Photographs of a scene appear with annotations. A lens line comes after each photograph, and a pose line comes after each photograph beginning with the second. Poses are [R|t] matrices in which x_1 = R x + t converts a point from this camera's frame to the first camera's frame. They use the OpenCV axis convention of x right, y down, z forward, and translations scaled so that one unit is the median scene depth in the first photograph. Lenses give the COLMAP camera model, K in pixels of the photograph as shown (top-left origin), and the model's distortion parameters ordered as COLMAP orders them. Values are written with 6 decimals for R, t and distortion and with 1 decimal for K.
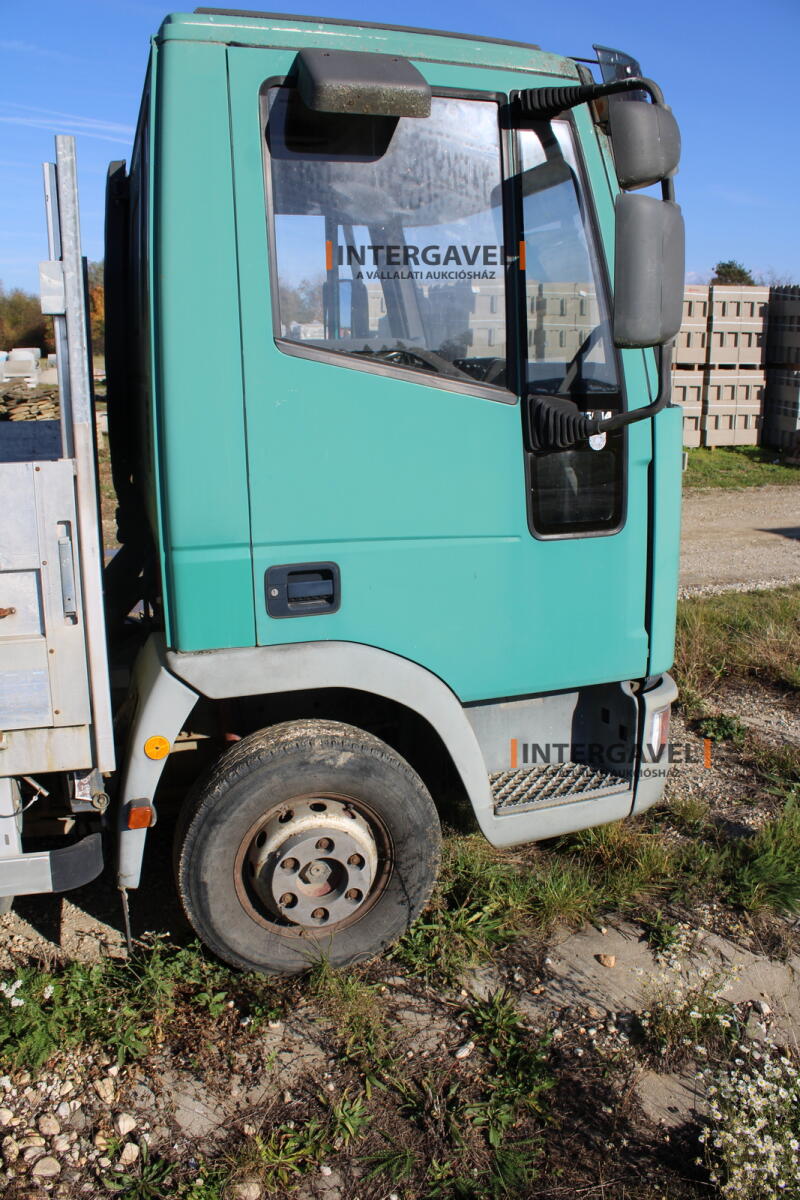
lens RADIAL K [[998.8, 0, 400.0], [0, 998.8, 600.0], [0, 0, 1]] dist [-0.164696, 0.153171]
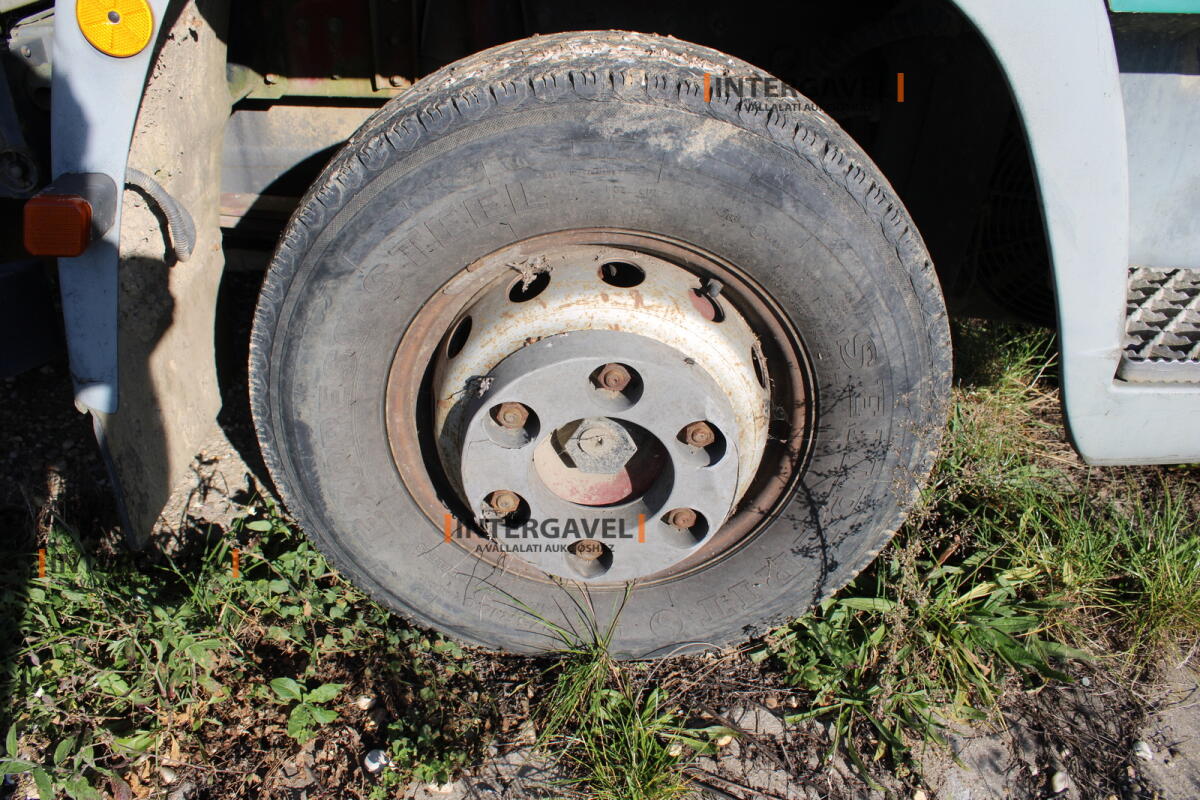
lens RADIAL K [[998.8, 0, 600.0], [0, 998.8, 400.0], [0, 0, 1]] dist [-0.164696, 0.153171]
pose [[0.957610, 0.181741, -0.223503, -0.001690], [-0.103307, 0.940921, 0.322482, 0.135865], [0.268907, -0.285723, 0.919811, 0.649638]]
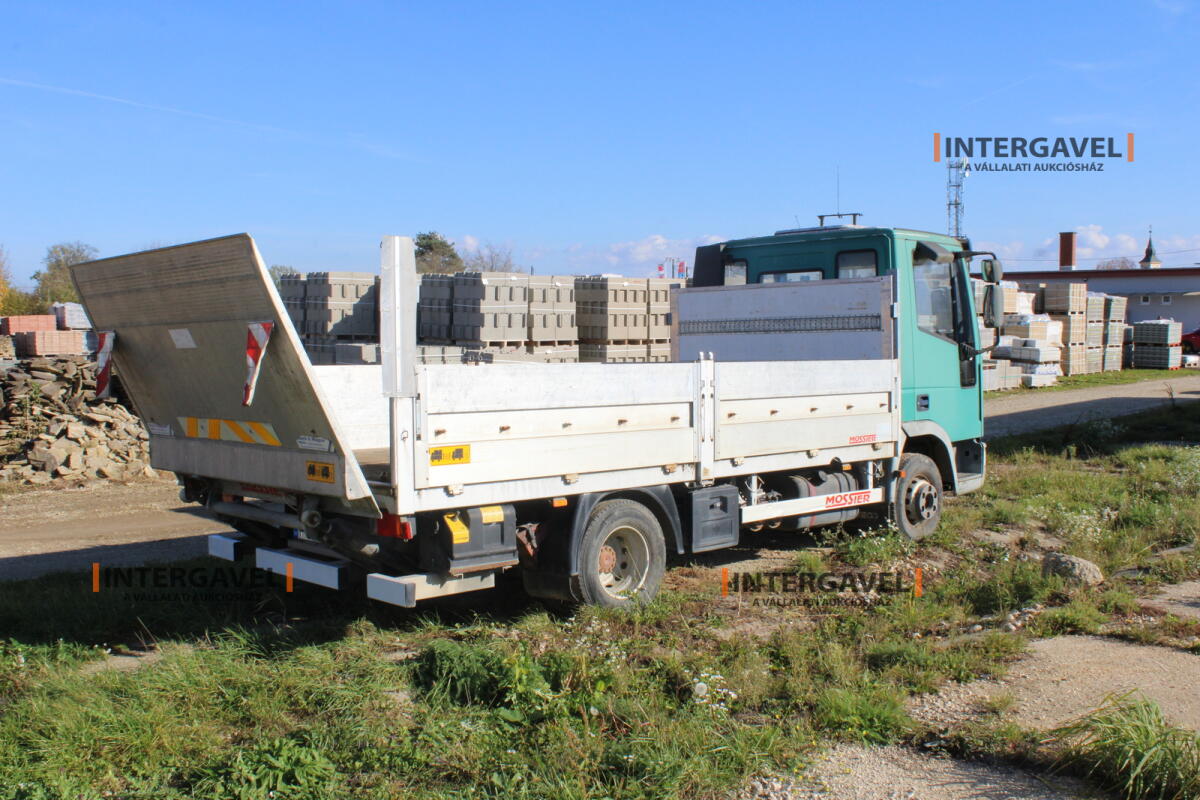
lens RADIAL K [[1256.9, 0, 600.0], [0, 1256.9, 400.0], [0, 0, 1]] dist [-0.011395, -0.003972]
pose [[0.875185, -0.028782, 0.482932, -2.701598], [0.121296, 0.979399, -0.161446, 0.463865], [-0.468336, 0.199873, 0.860646, -1.816624]]
